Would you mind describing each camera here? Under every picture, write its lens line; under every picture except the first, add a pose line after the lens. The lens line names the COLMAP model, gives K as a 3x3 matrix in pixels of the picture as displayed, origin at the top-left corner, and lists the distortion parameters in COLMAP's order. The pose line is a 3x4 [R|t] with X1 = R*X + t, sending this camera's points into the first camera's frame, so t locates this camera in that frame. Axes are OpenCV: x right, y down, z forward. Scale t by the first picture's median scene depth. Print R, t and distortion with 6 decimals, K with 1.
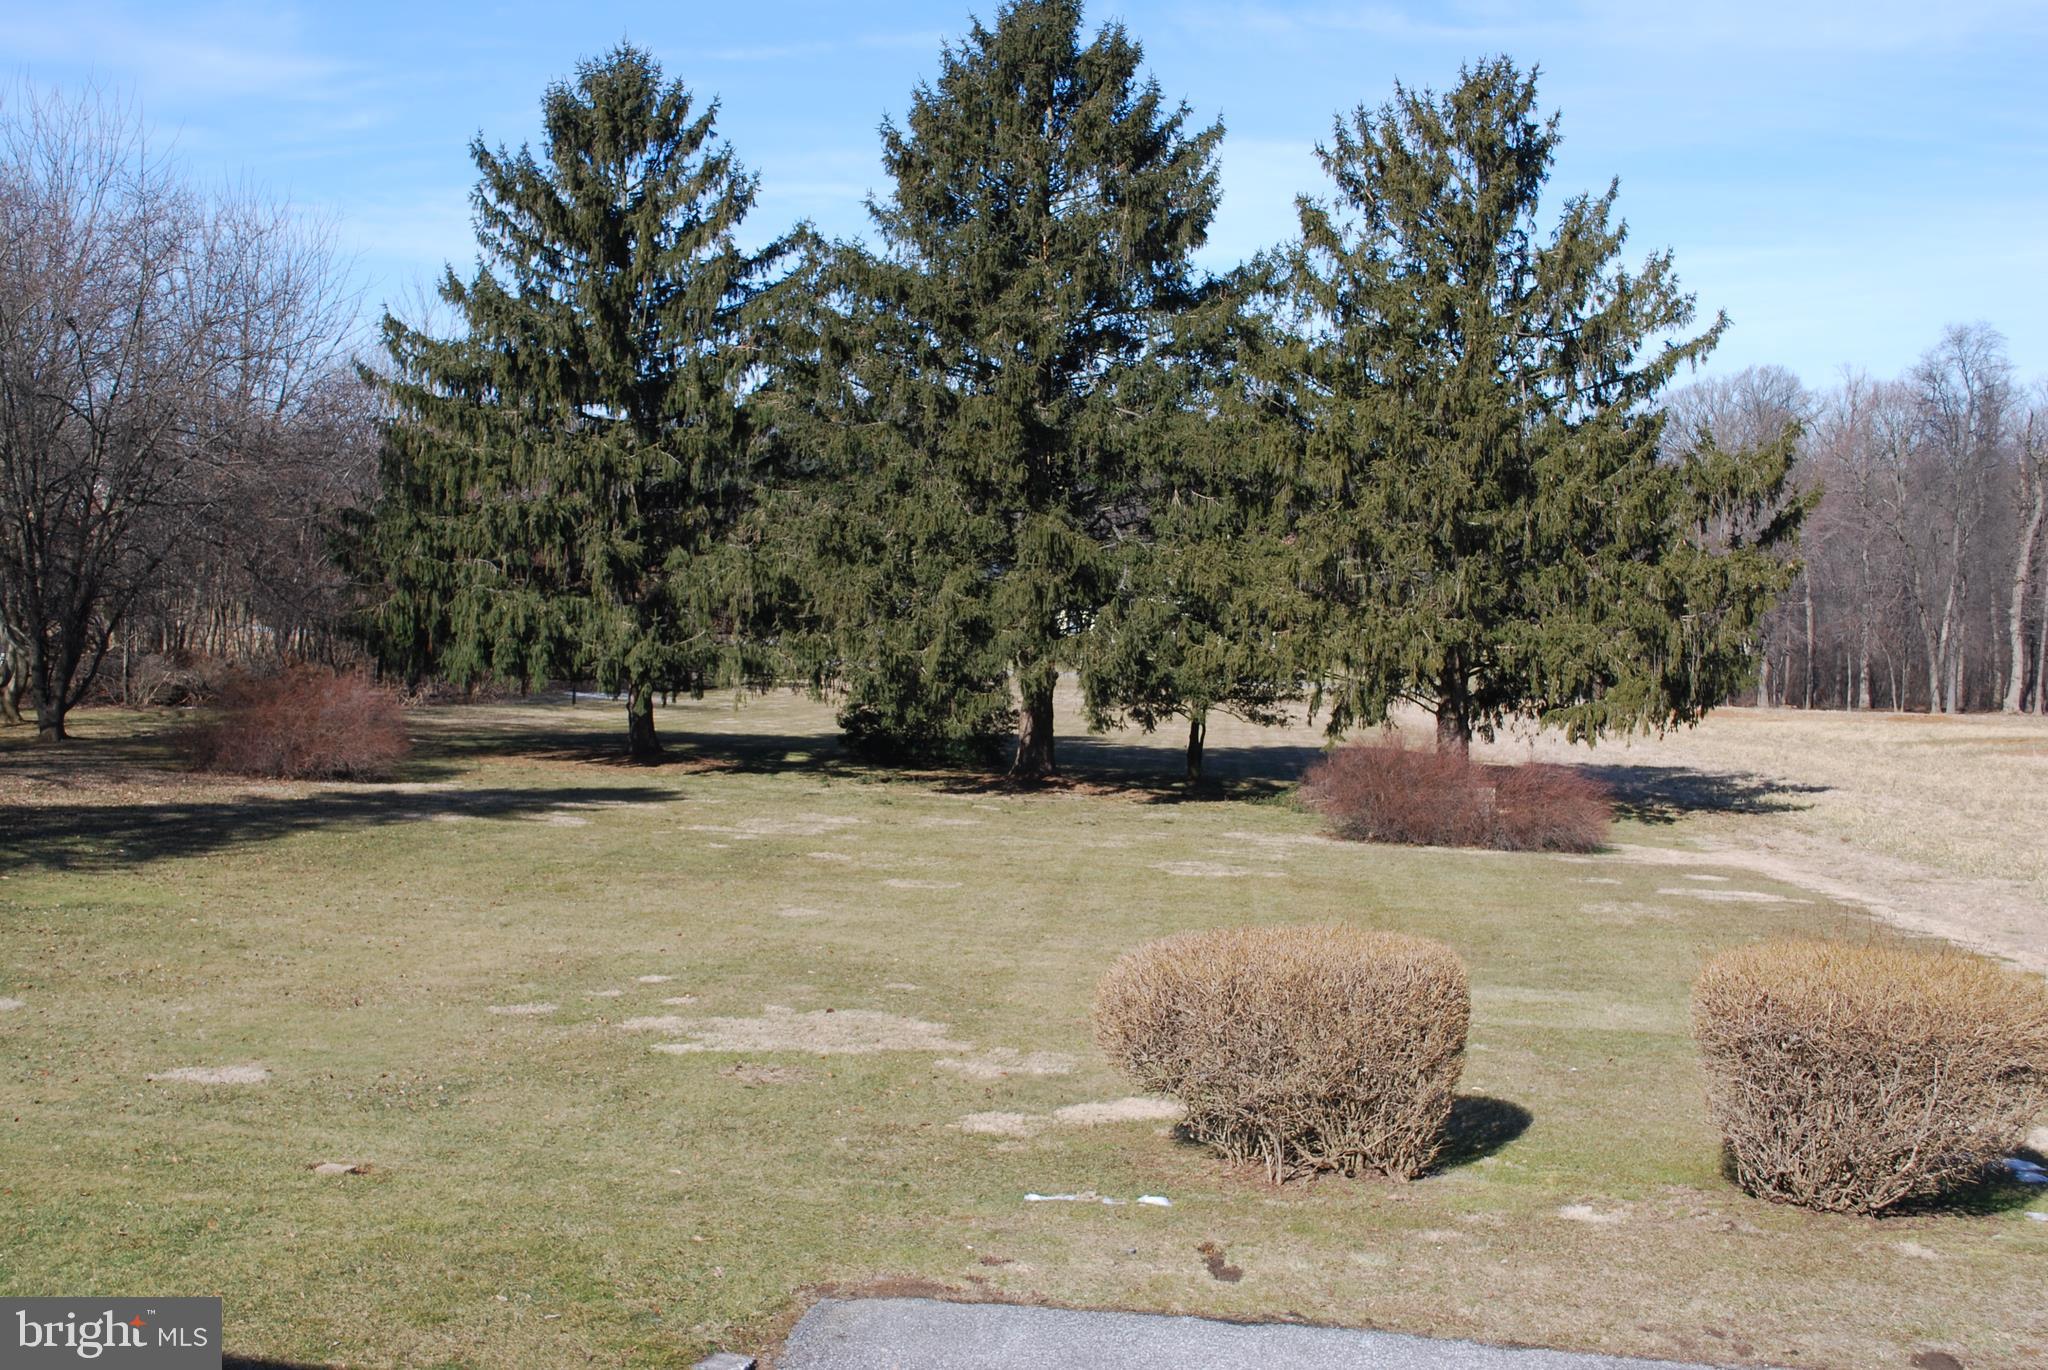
lens RADIAL K [[2178.2, 0, 1022.1], [0, 2178.2, 662.1], [0, 0, 1]] dist [-0.077885, 0.017662]
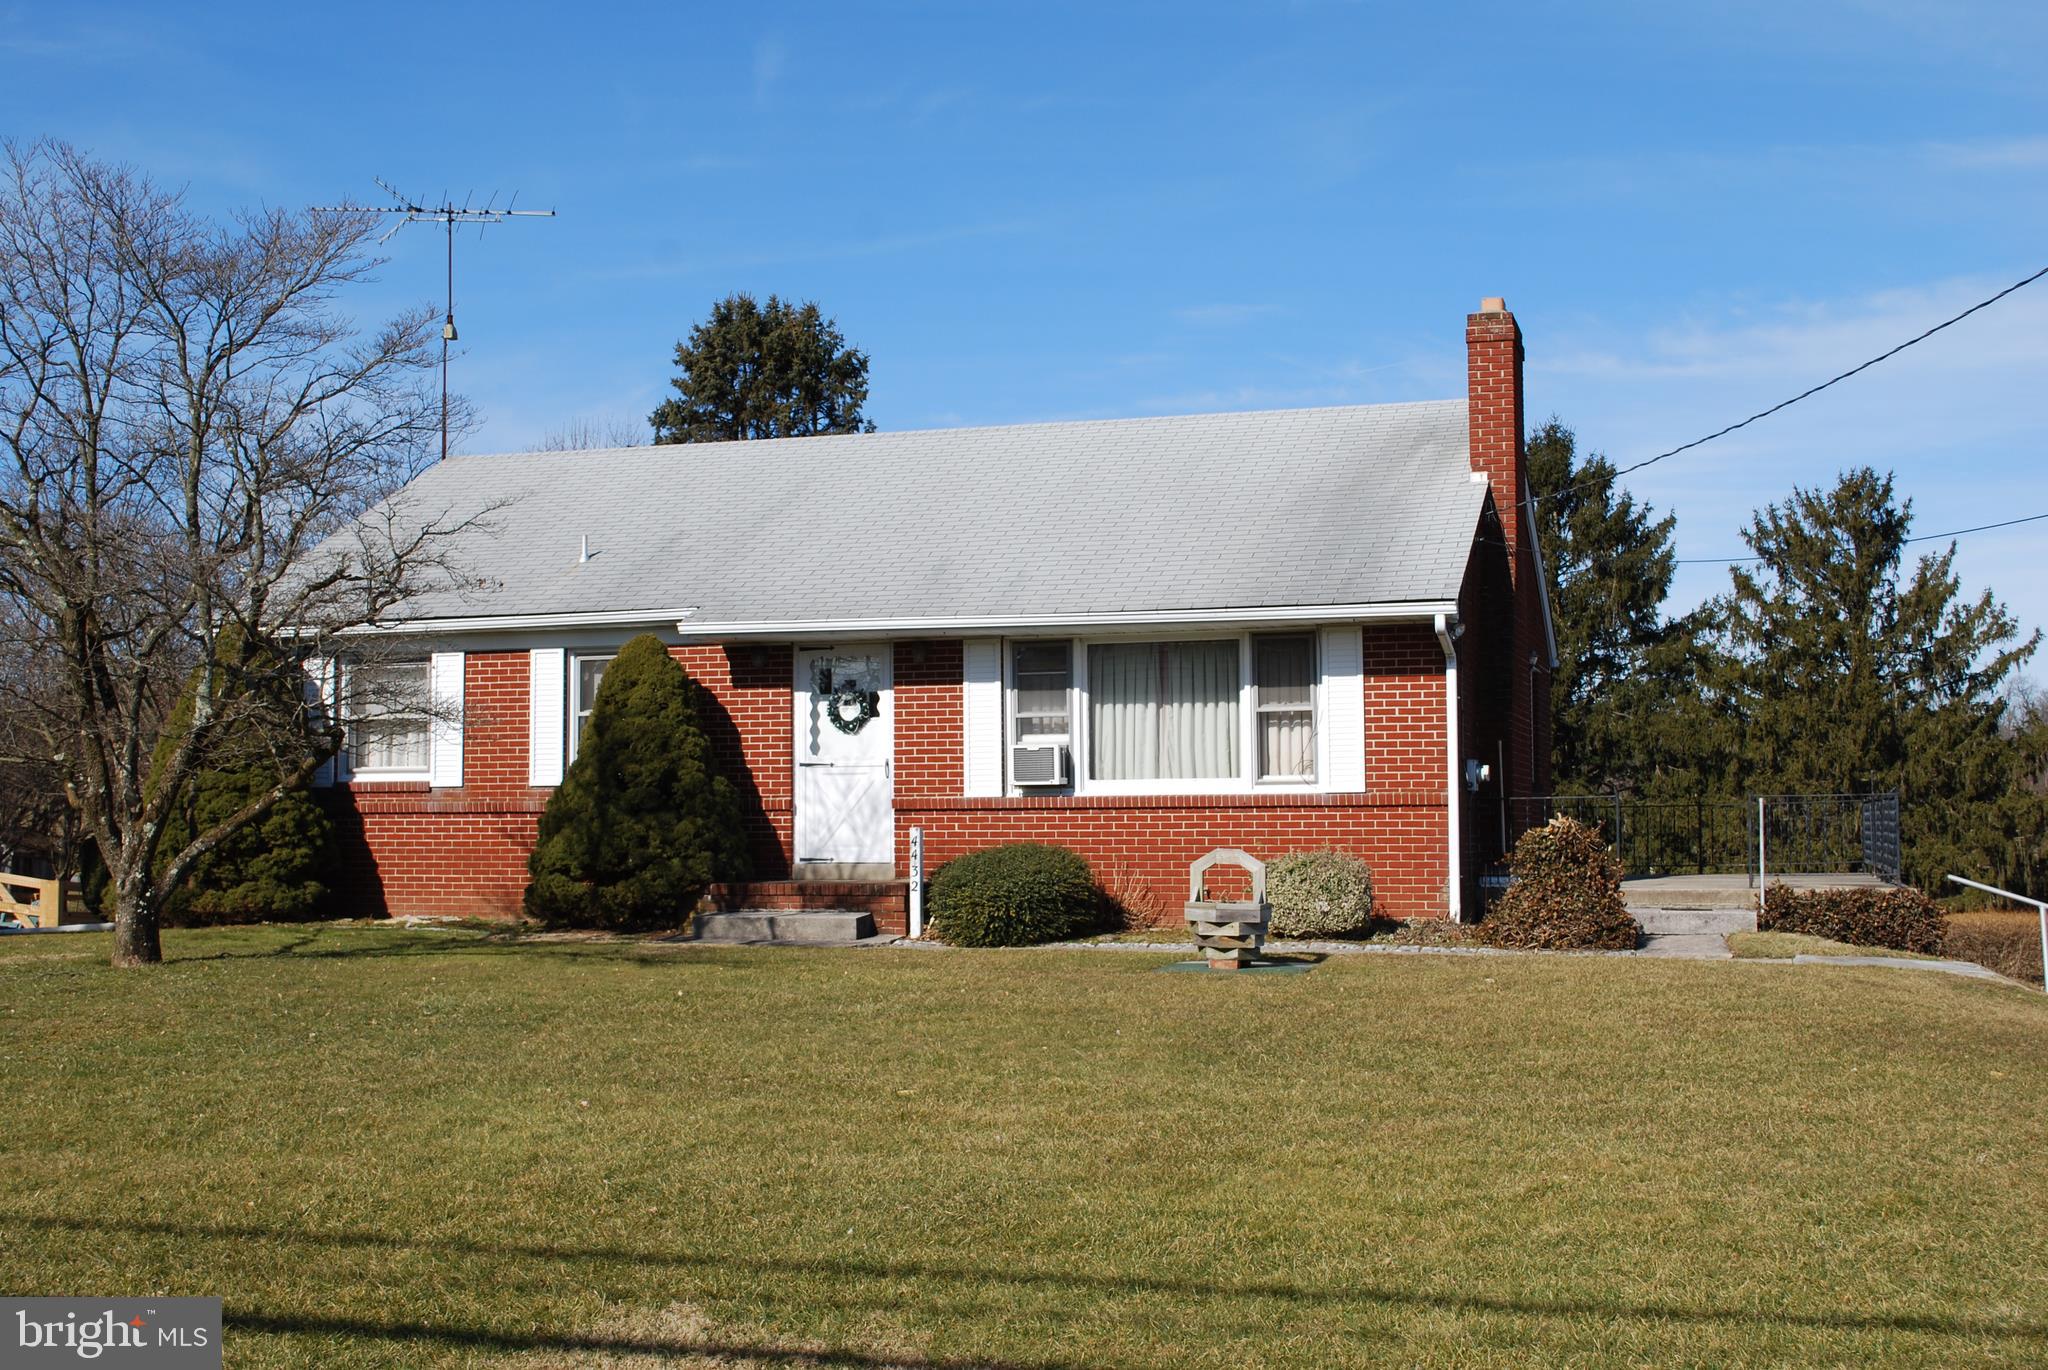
lens RADIAL K [[2178.2, 0, 1022.1], [0, 2178.2, 662.1], [0, 0, 1]] dist [-0.077885, 0.017662]
pose [[0.982787, -0.037560, -0.180884, -0.085342], [0.011997, 0.990023, -0.140392, 0.053320], [0.184352, 0.135805, 0.973433, -0.525065]]
